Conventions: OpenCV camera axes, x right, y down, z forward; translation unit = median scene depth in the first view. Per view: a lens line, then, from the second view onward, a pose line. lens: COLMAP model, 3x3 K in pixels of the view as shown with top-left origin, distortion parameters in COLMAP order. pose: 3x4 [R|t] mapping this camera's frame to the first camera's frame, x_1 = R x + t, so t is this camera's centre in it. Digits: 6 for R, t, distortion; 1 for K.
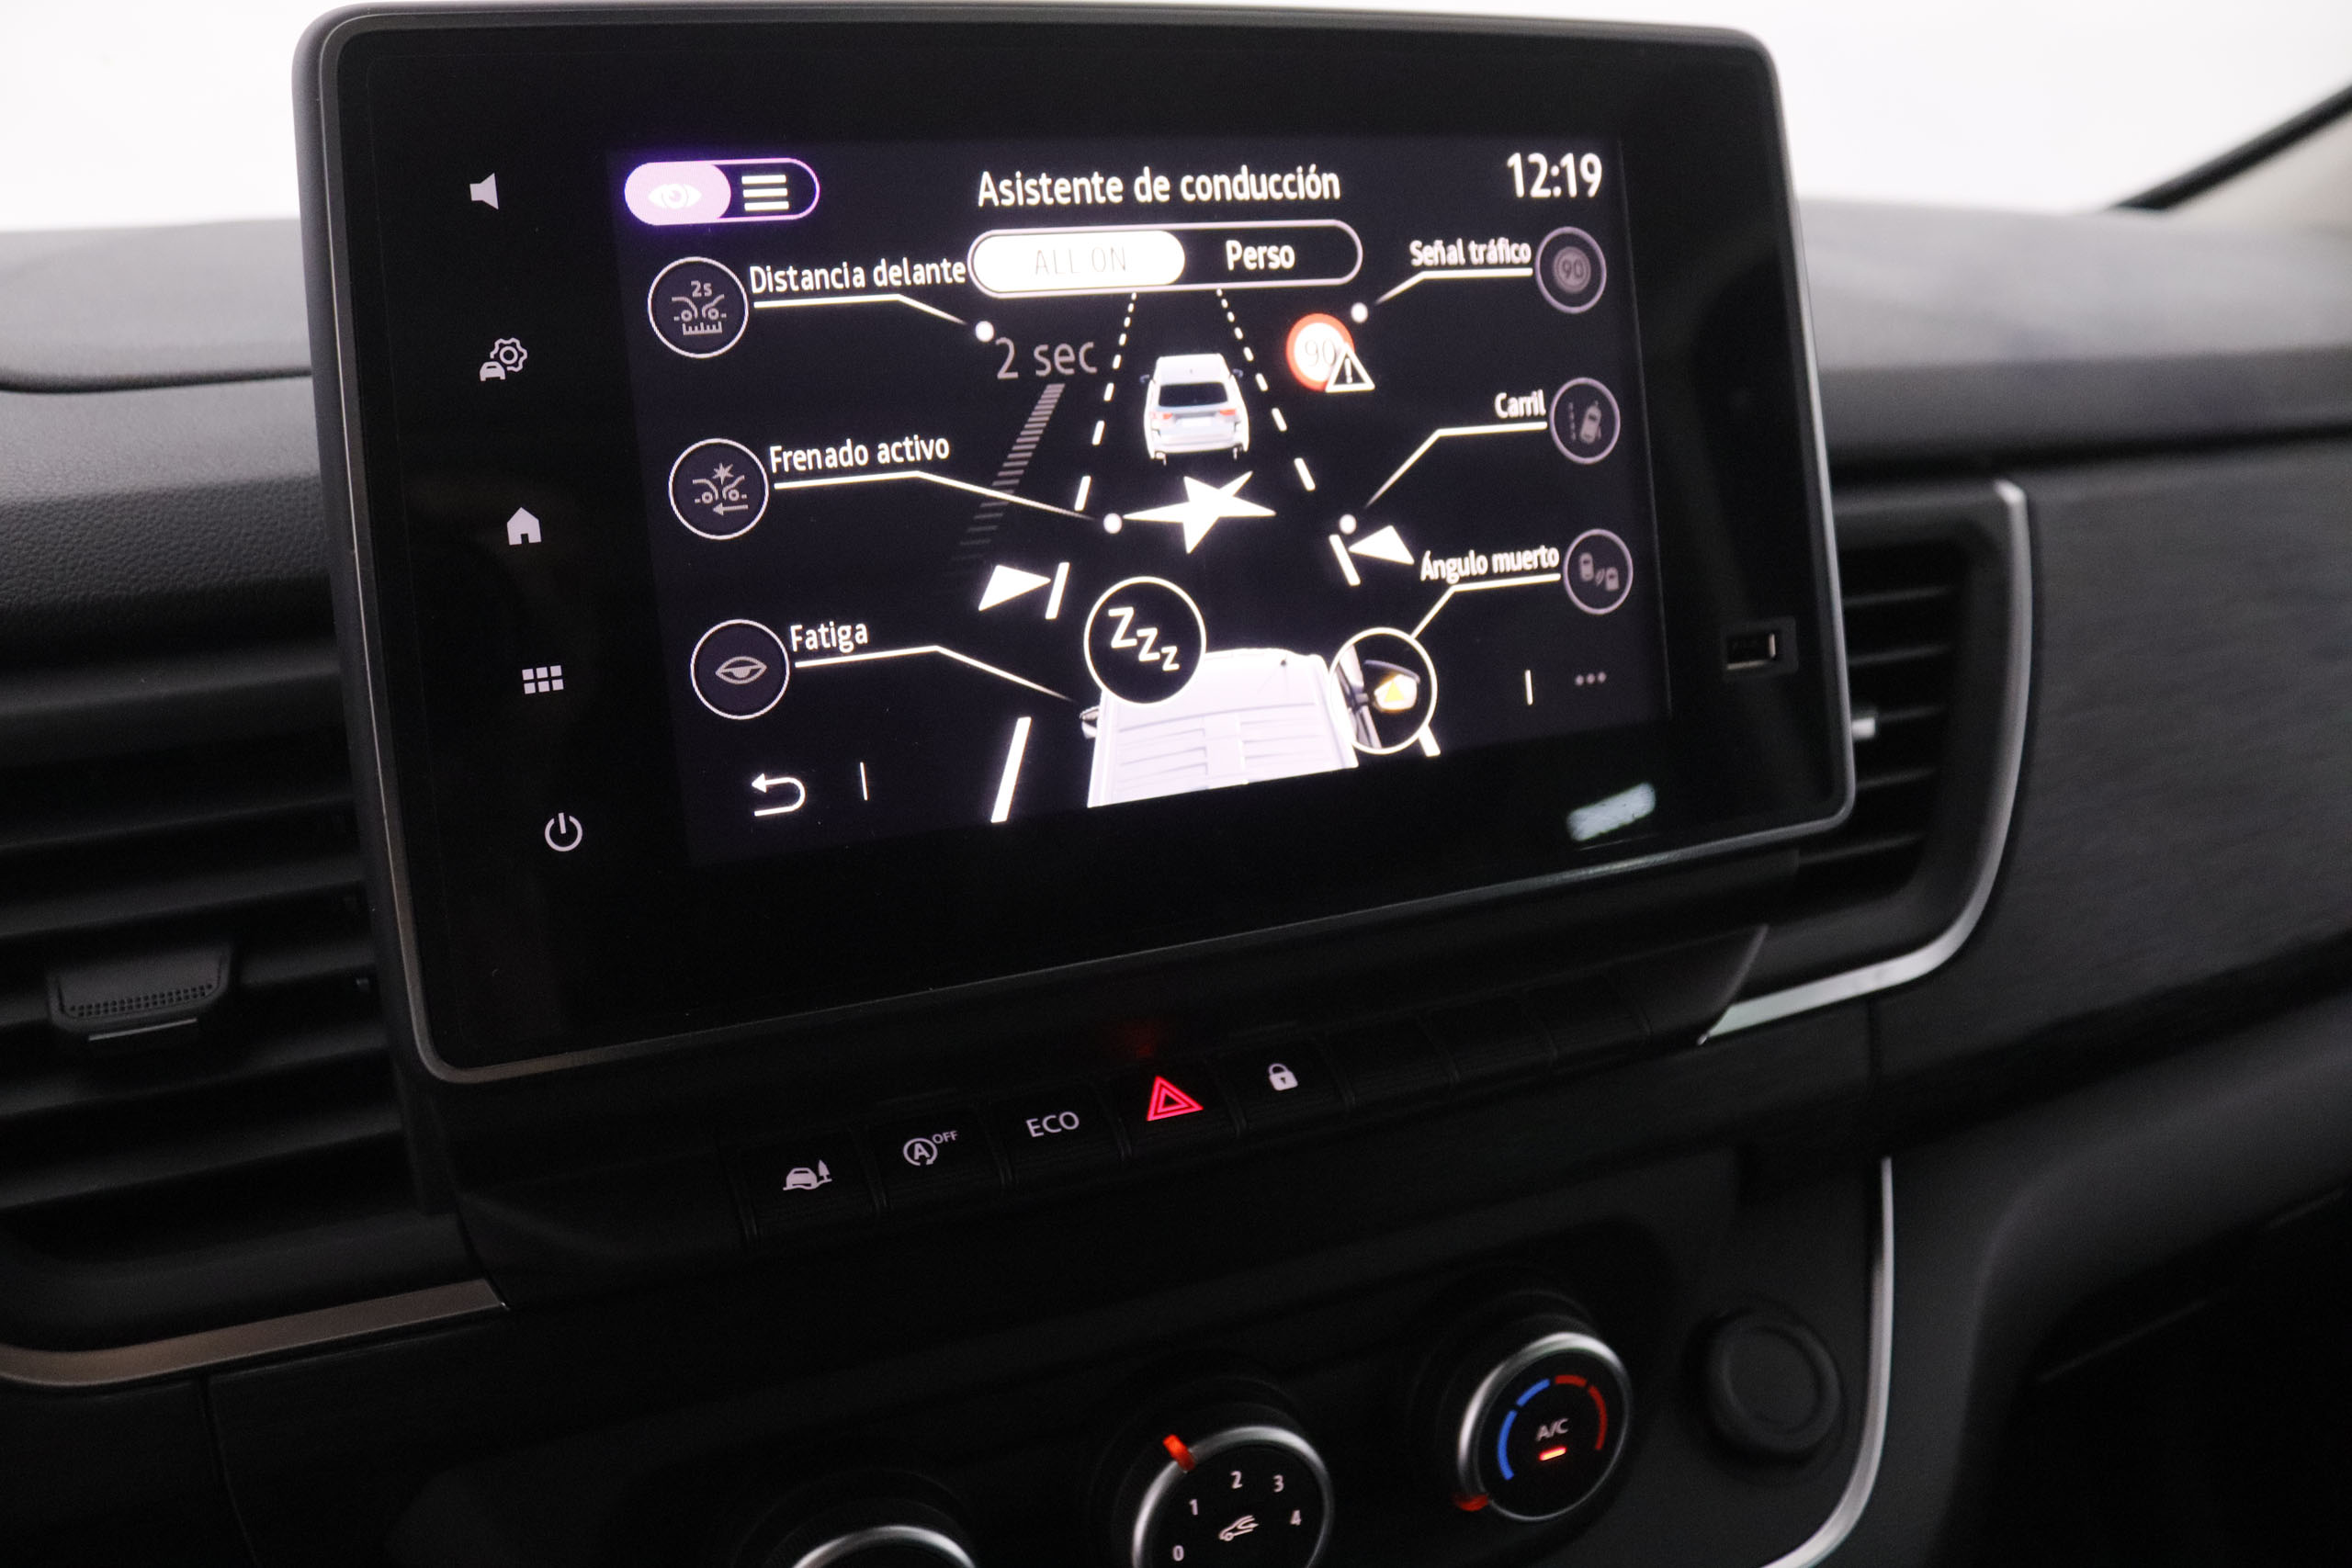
lens RADIAL K [[1929.0, 0, 1167.2], [0, 1929.0, 788.6], [0, 0, 1]] dist [-0.175343, 0.152610]
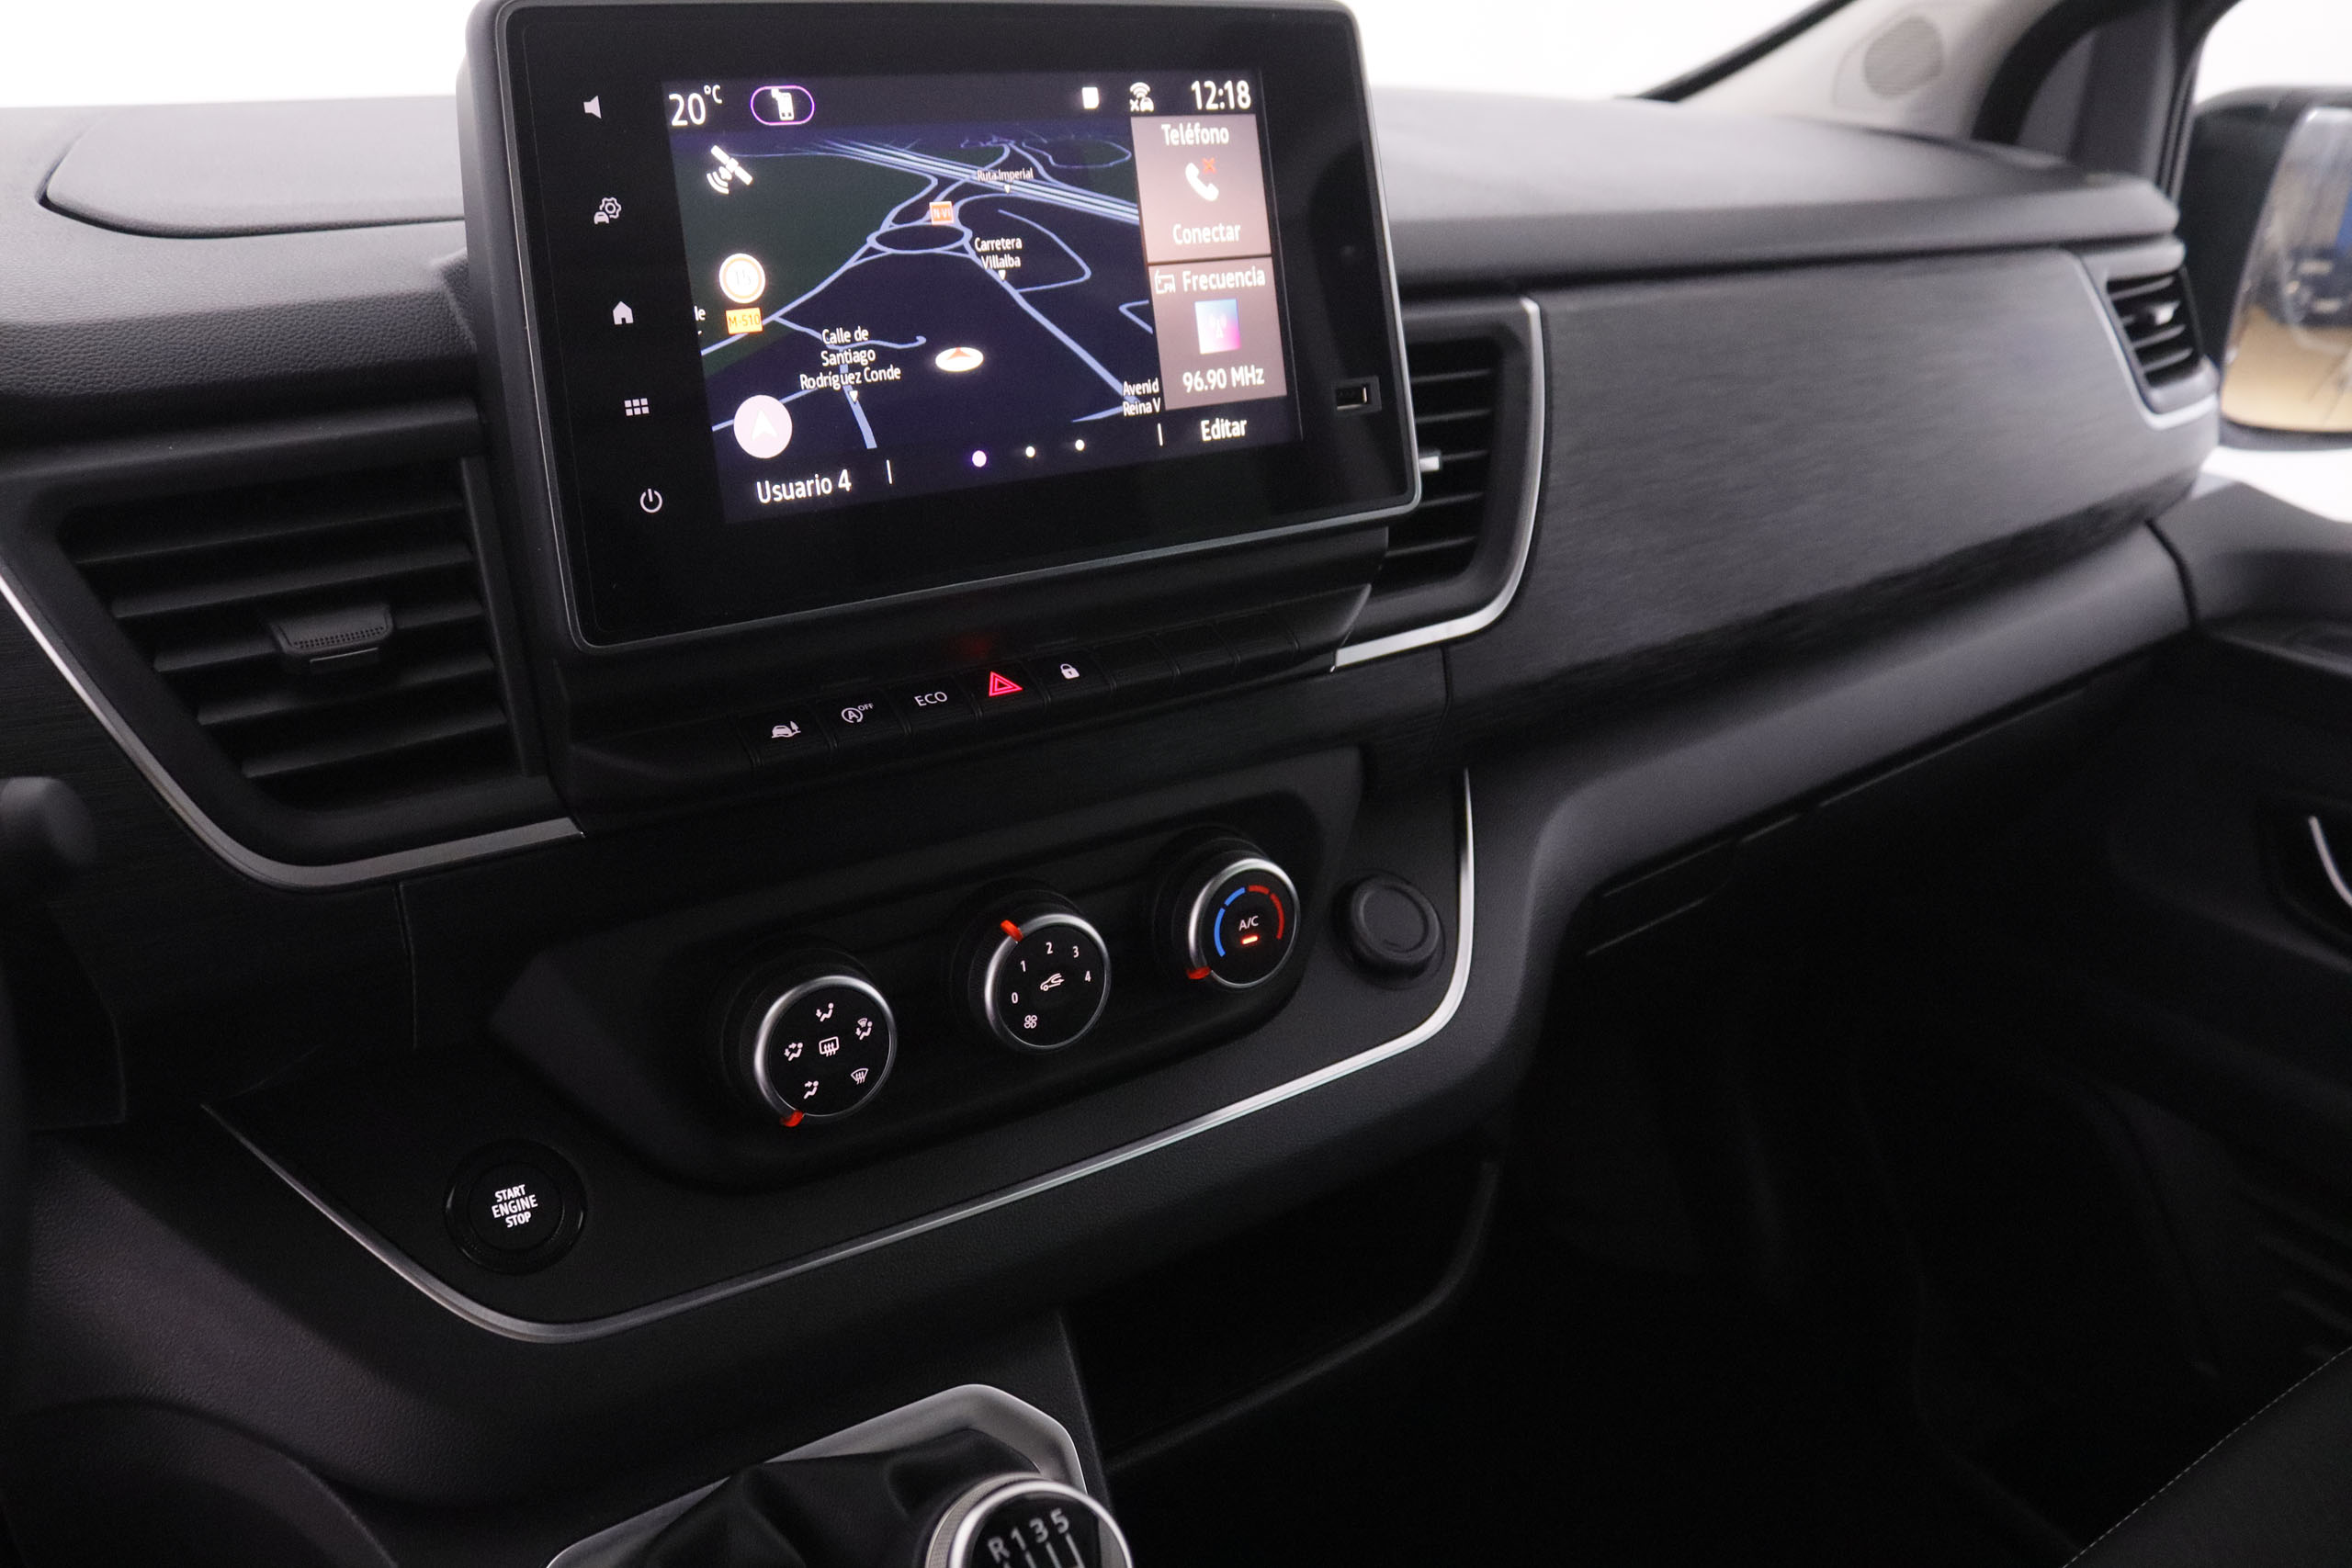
lens RADIAL K [[1948.0, 0, 1176.0], [0, 1948.0, 784.0], [0, 0, 1]] dist [-0.181029, 0.200800]
pose [[0.980968, -0.051613, 0.187185, -0.160148], [0.040550, 0.997223, 0.062461, 0.148716], [-0.189889, -0.053682, 0.980337, -0.591126]]
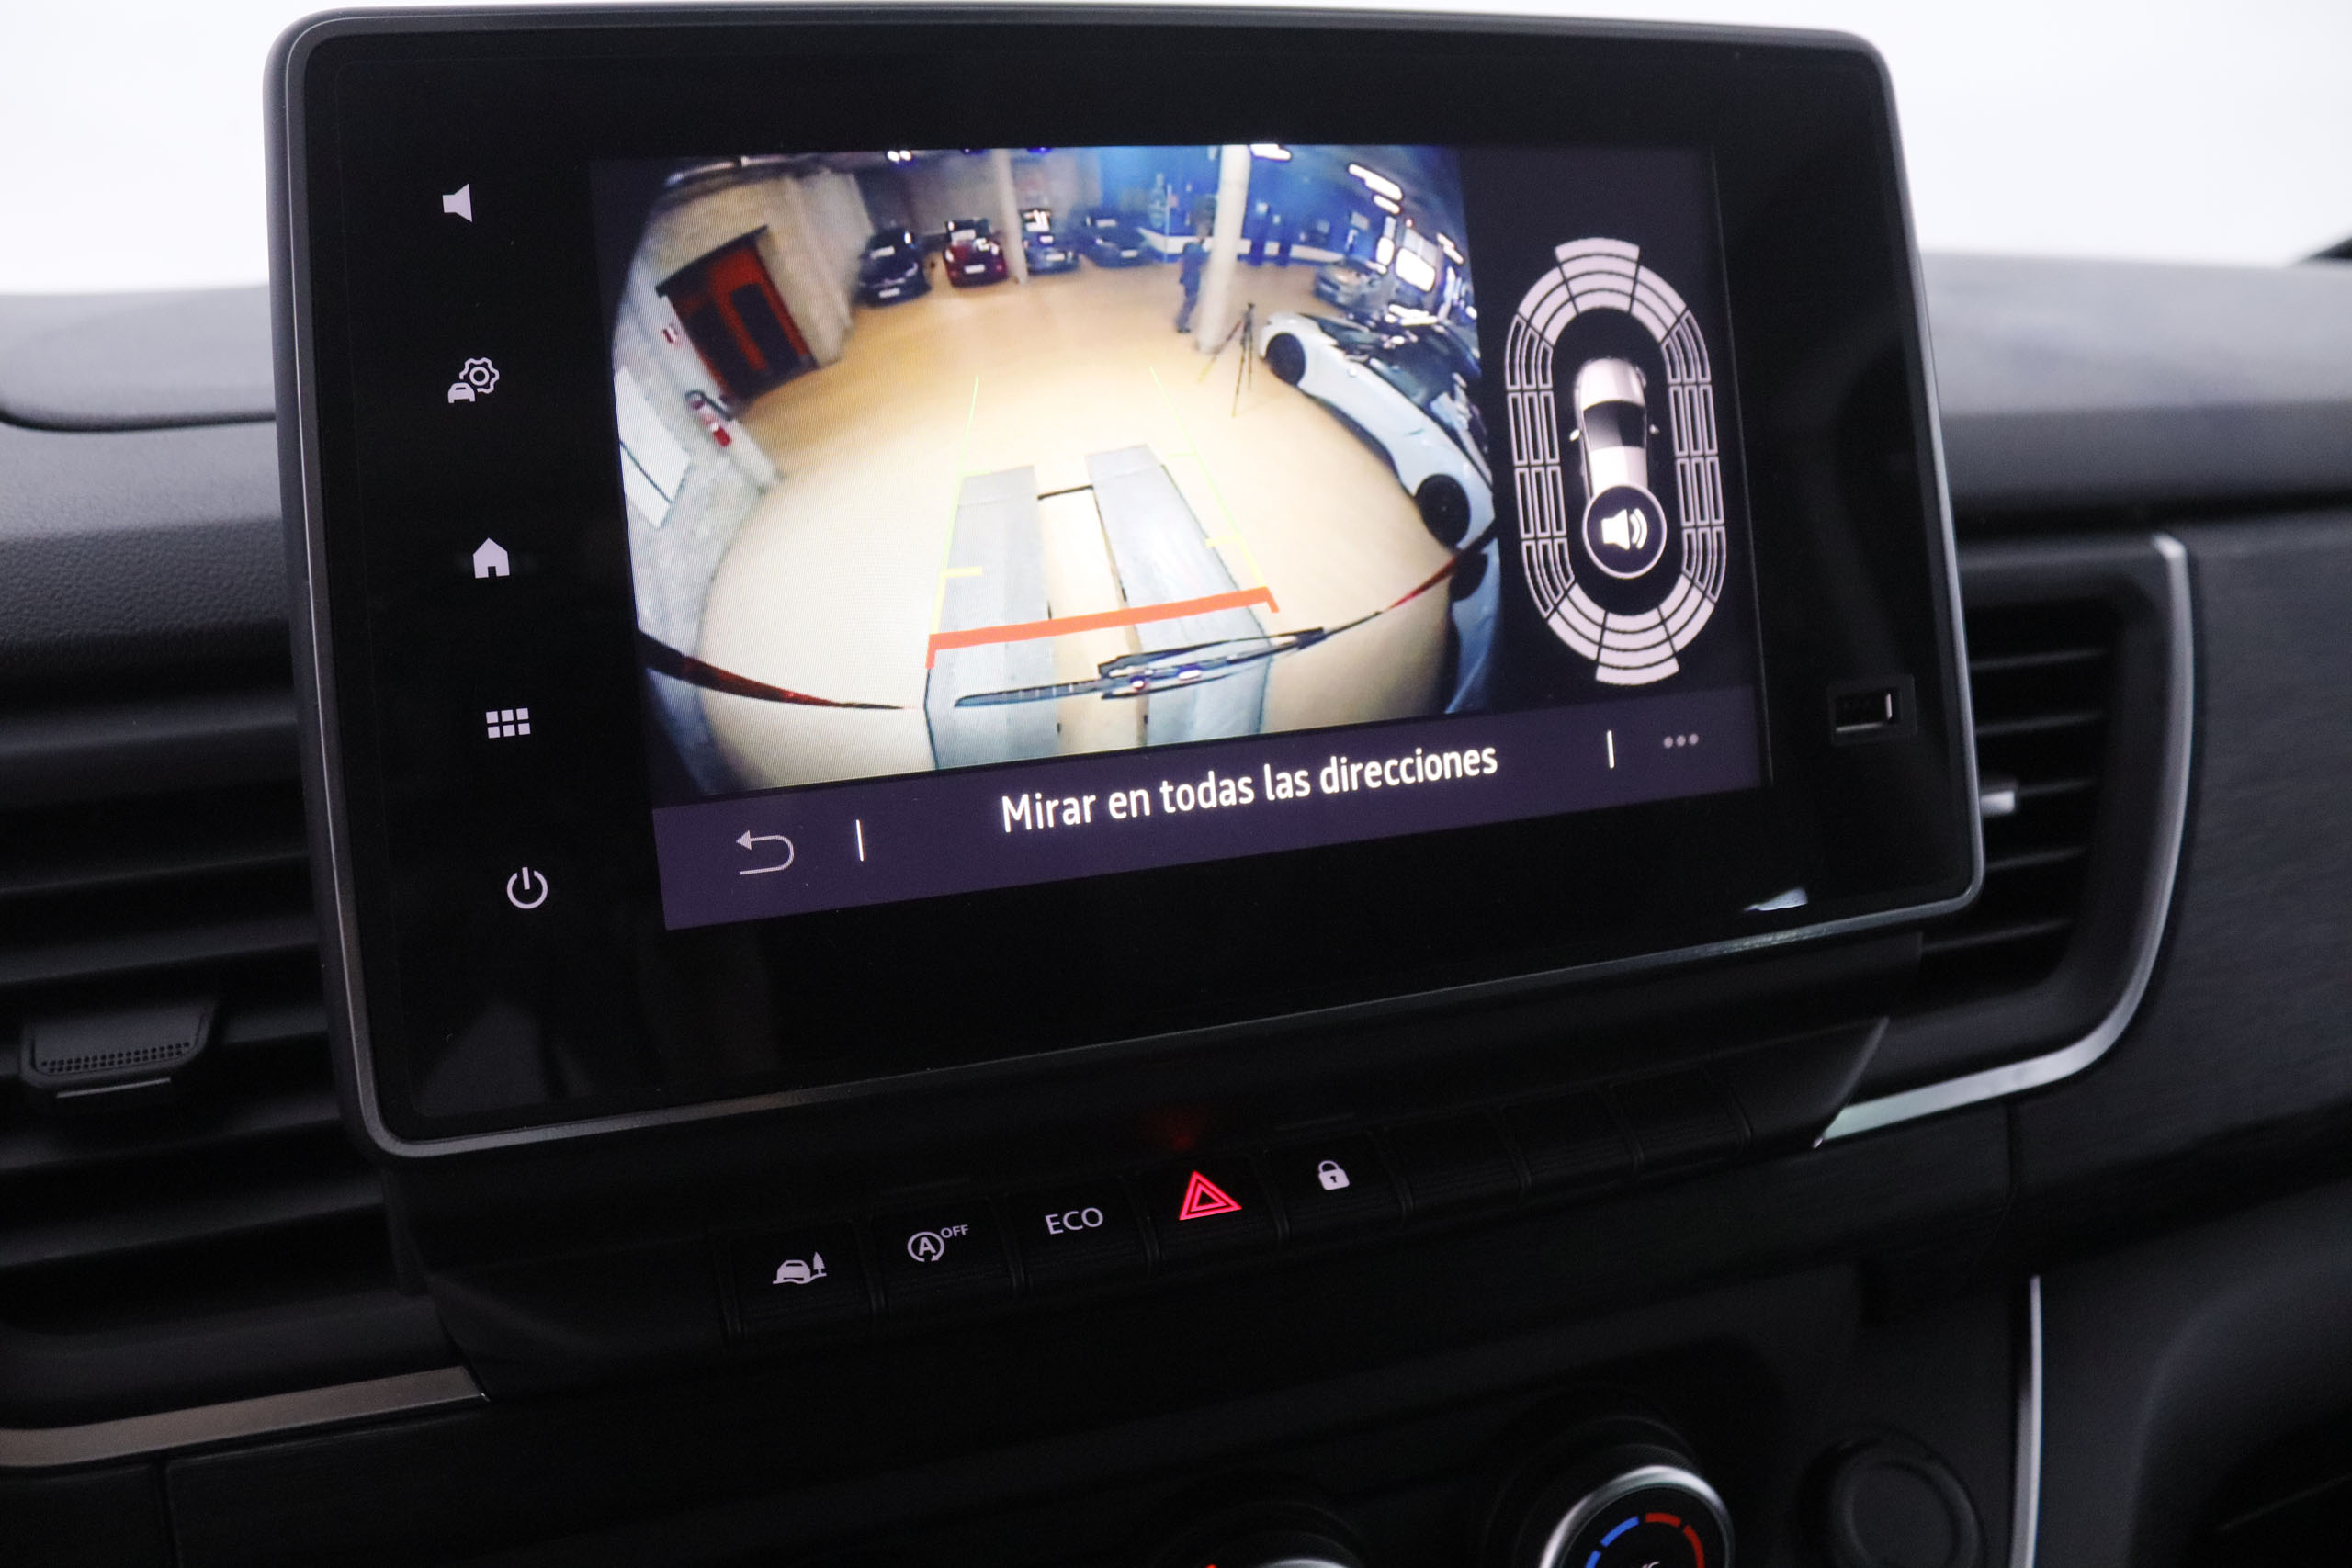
lens RADIAL K [[1919.5, 0, 1166.4], [0, 1919.5, 769.6], [0, 0, 1]] dist [-0.173653, 0.146308]
pose [[0.996072, 0.011176, -0.087842, 0.059308], [-0.015730, 0.998559, -0.051316, 0.006119], [0.087142, 0.052496, 0.994812, 0.089754]]
